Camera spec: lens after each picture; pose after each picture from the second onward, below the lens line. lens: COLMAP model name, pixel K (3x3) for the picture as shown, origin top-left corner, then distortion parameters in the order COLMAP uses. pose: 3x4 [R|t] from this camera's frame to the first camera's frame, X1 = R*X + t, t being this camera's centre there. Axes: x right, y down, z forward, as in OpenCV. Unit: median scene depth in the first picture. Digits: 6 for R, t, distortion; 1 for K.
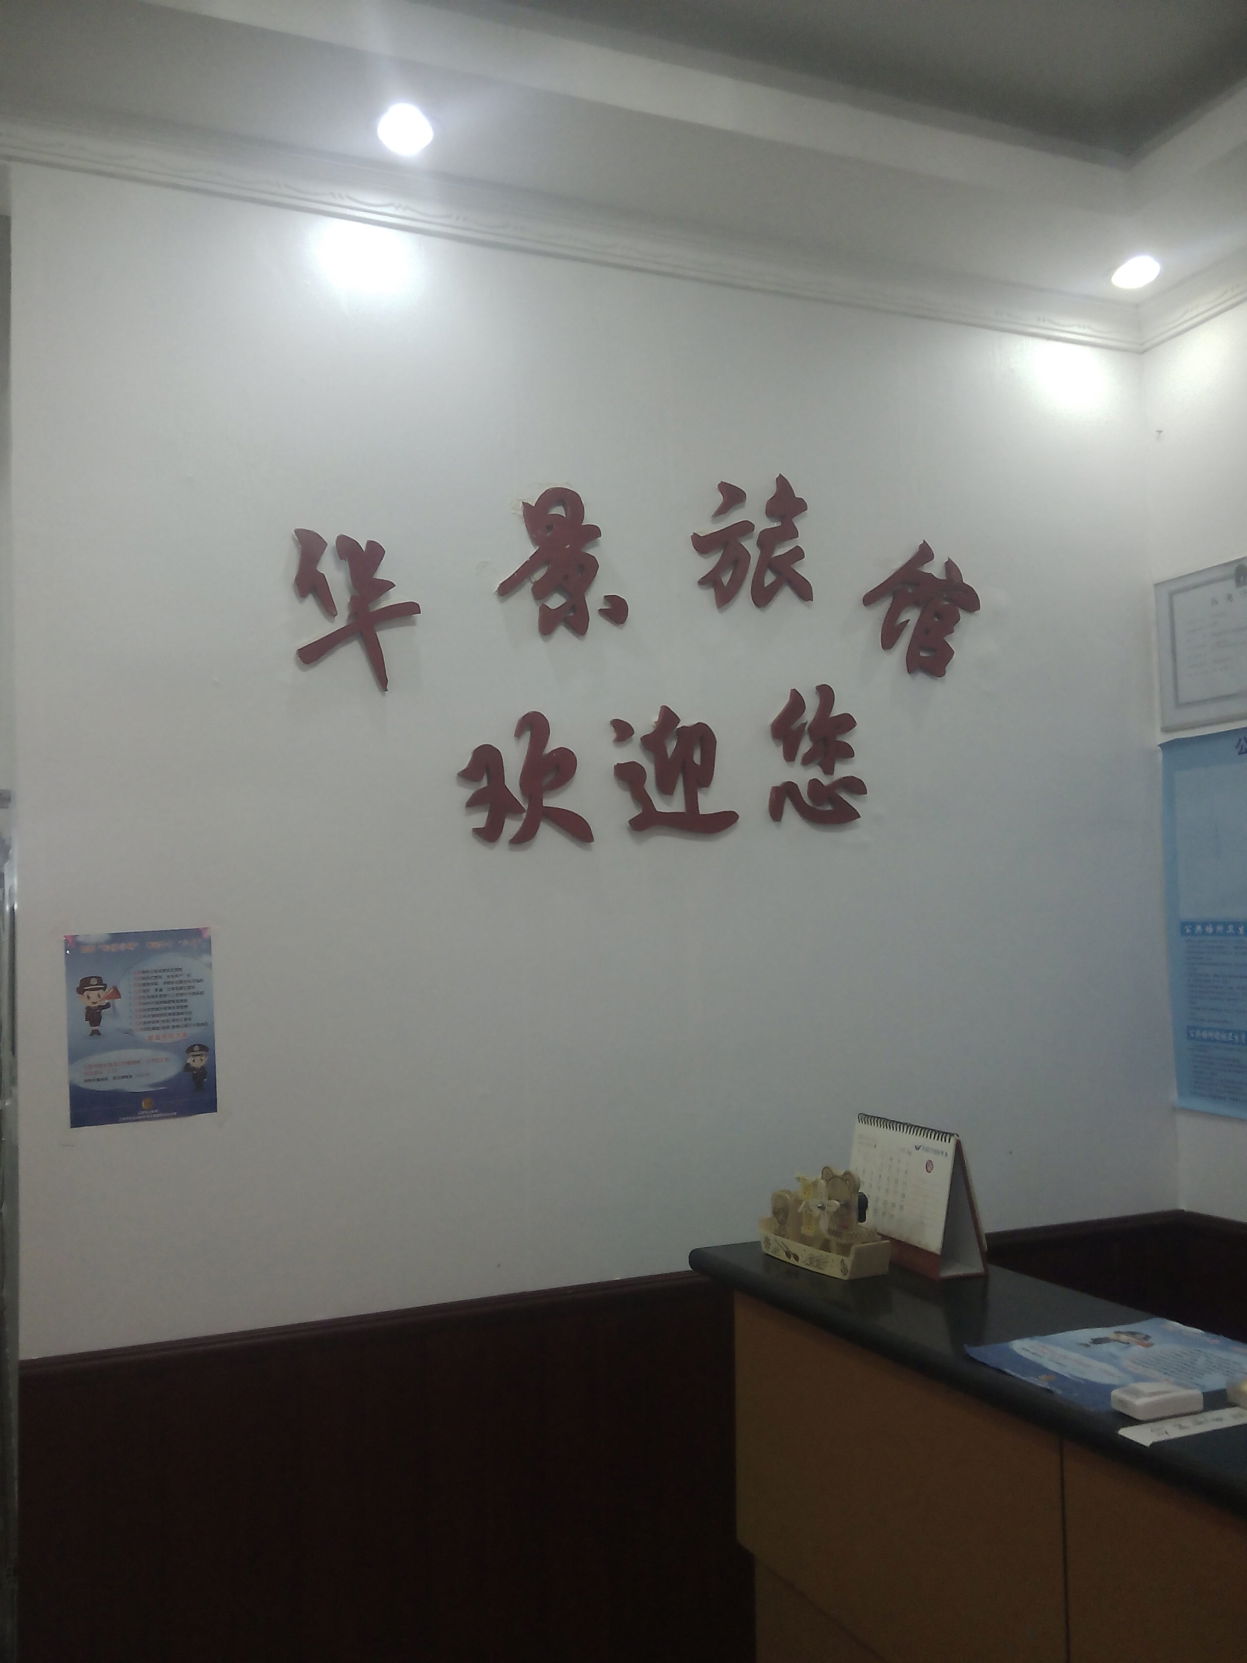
lens RADIAL K [[1442.5, 0, 618.7], [0, 1442.5, 837.9], [0, 0, 1]] dist [0.088464, -0.120498]
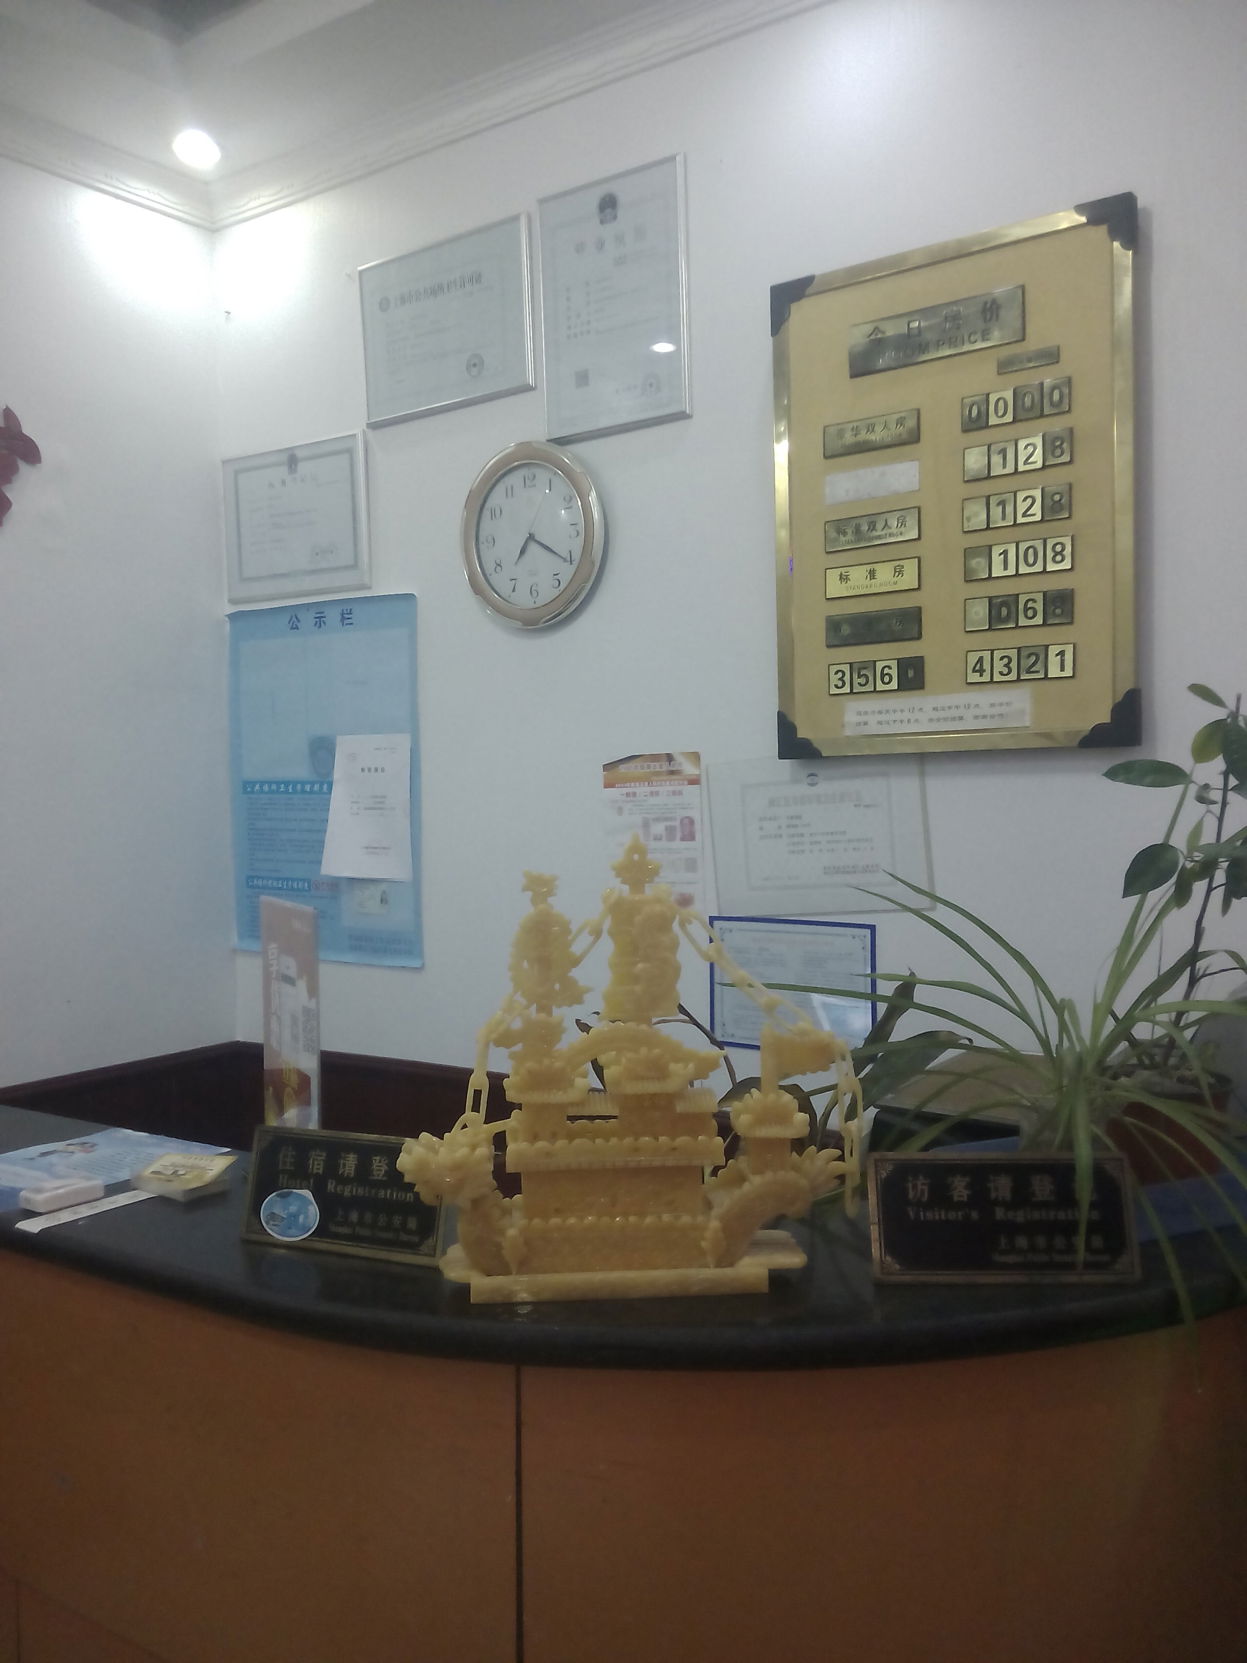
lens RADIAL K [[1442.5, 0, 620.9], [0, 1442.5, 840.1], [0, 0, 1]] dist [0.088464, -0.120498]
pose [[0.868558, -0.007817, 0.495526, 0.095546], [-0.037643, 0.995947, 0.081691, 0.002479], [-0.494156, -0.089606, 0.864743, -0.082067]]
